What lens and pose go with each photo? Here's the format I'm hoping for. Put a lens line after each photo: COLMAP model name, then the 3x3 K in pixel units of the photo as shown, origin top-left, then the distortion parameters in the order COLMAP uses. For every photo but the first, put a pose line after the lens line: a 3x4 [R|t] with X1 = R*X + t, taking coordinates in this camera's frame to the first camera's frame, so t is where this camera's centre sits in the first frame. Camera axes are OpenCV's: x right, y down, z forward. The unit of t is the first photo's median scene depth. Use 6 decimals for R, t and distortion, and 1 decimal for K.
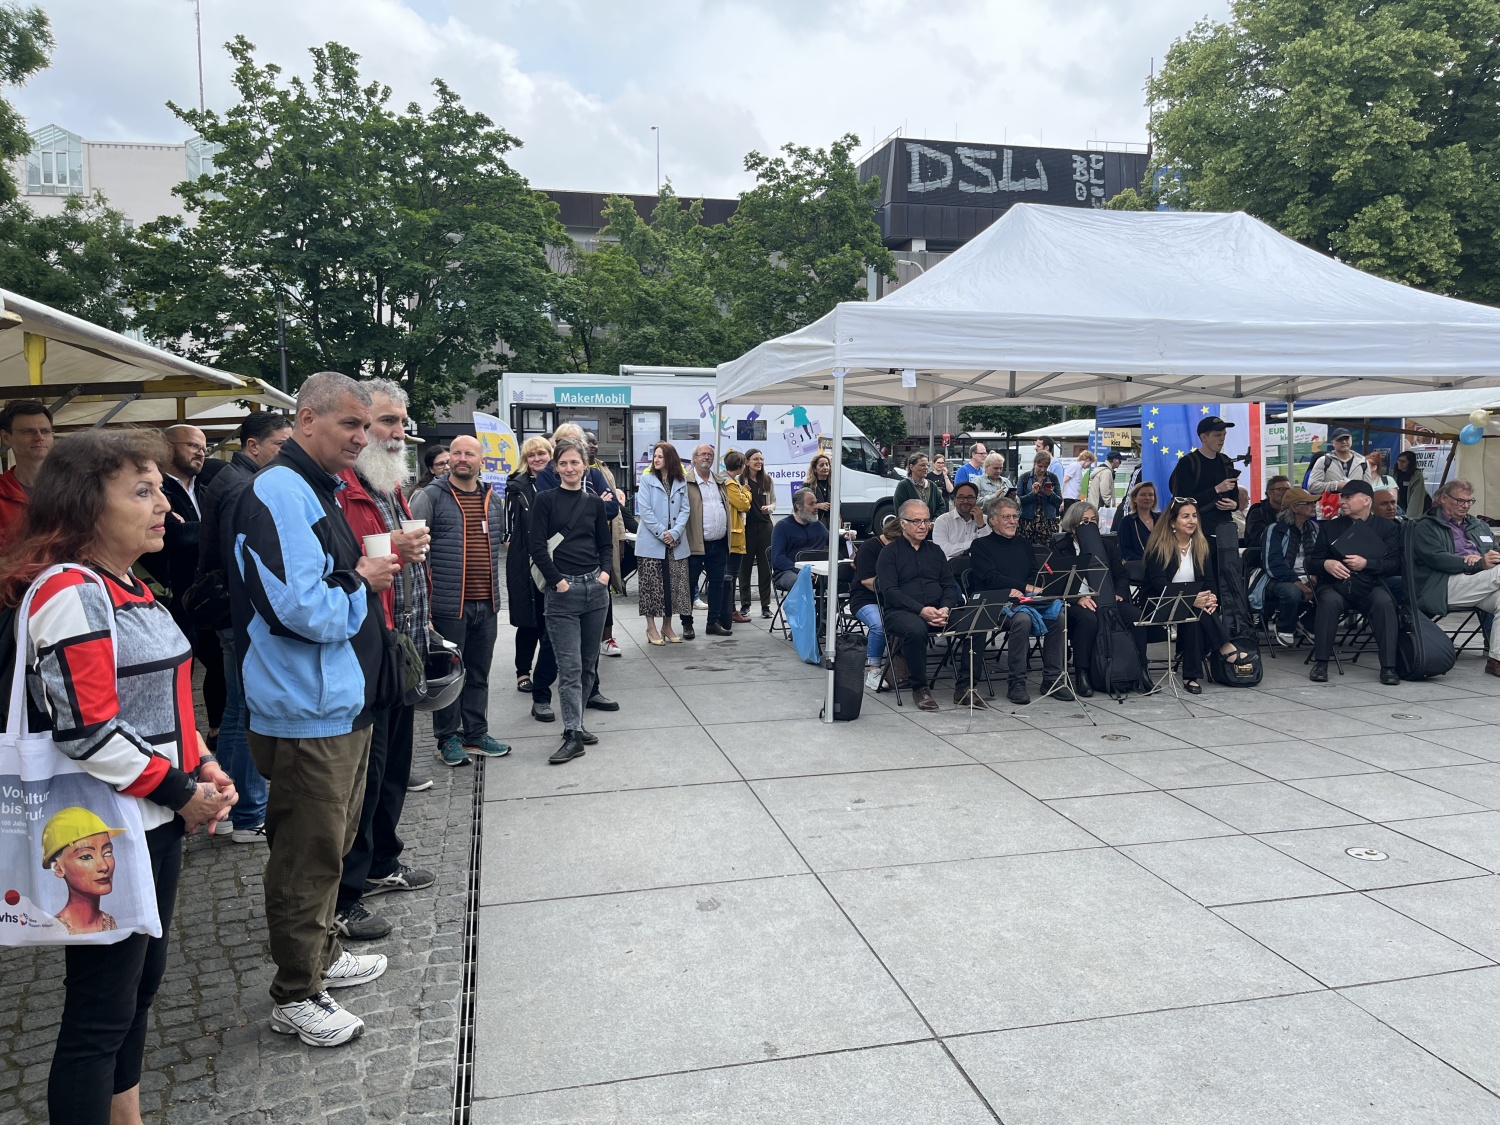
lens RADIAL K [[1142.7, 0, 757.6], [0, 1142.7, 565.7], [0, 0, 1]] dist [0.075039, -0.112609]
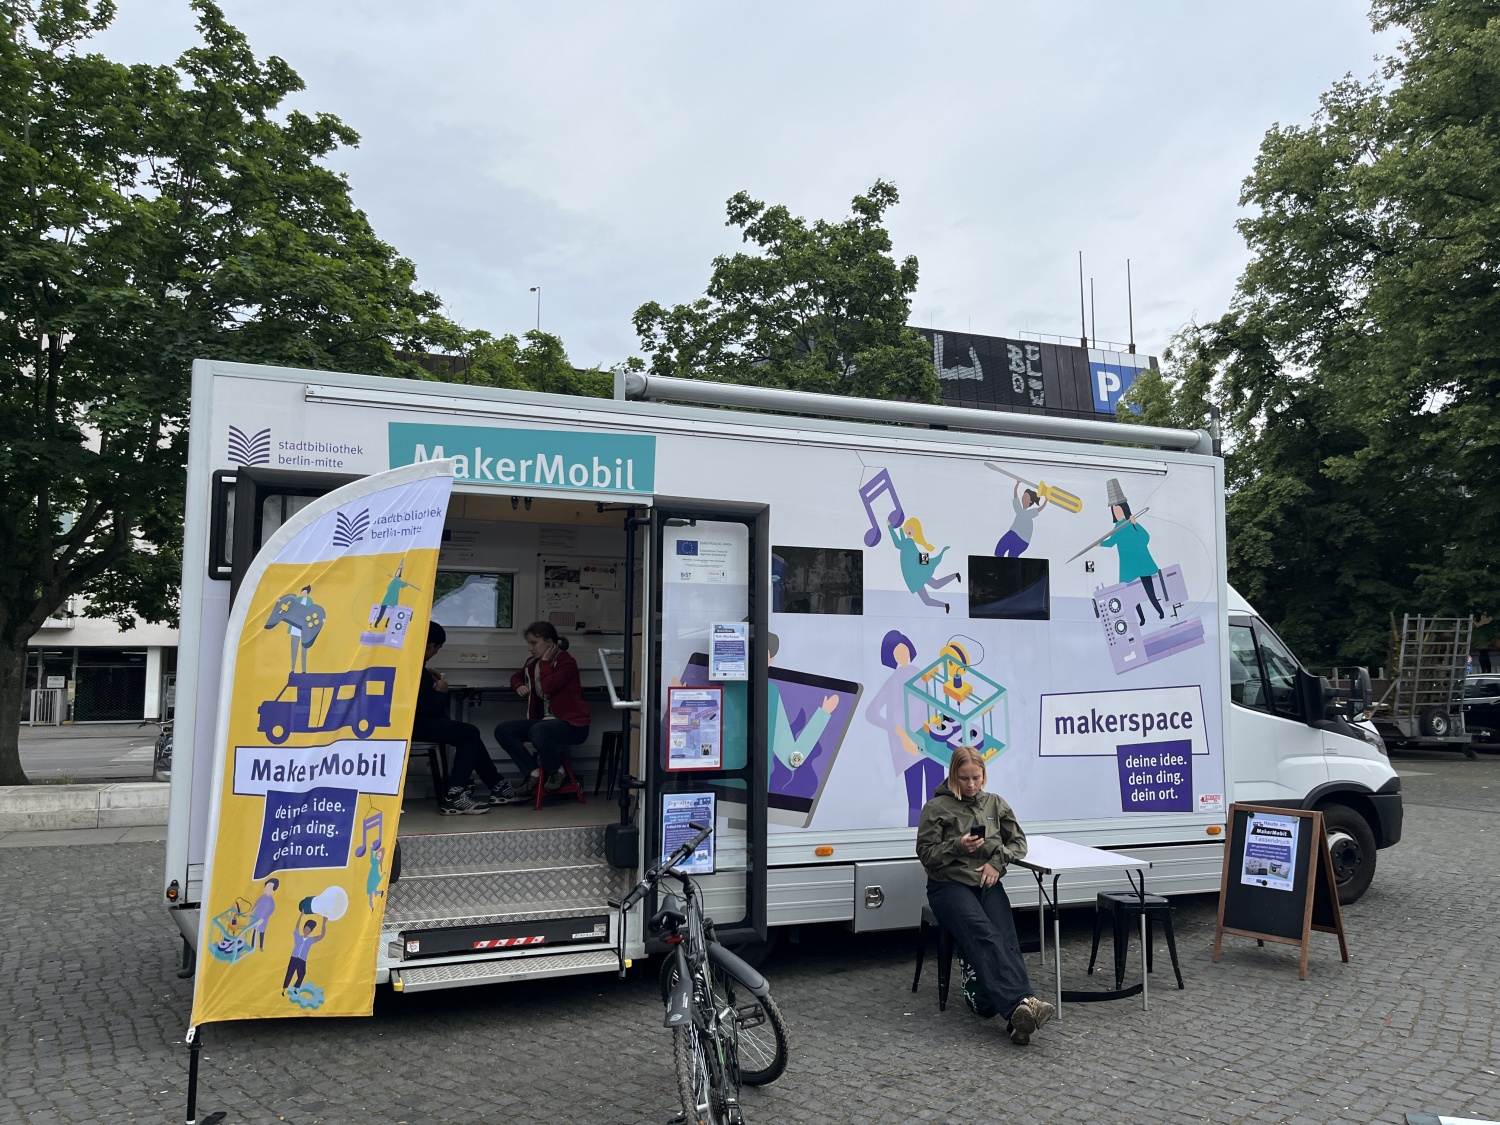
lens RADIAL K [[1142.7, 0, 757.6], [0, 1142.7, 565.7], [0, 0, 1]] dist [0.075039, -0.112609]
pose [[0.991280, 0.012086, 0.131216, -0.063471], [0.013709, 0.980922, -0.193918, -0.032915], [-0.131057, 0.194026, 0.972203, 0.365397]]
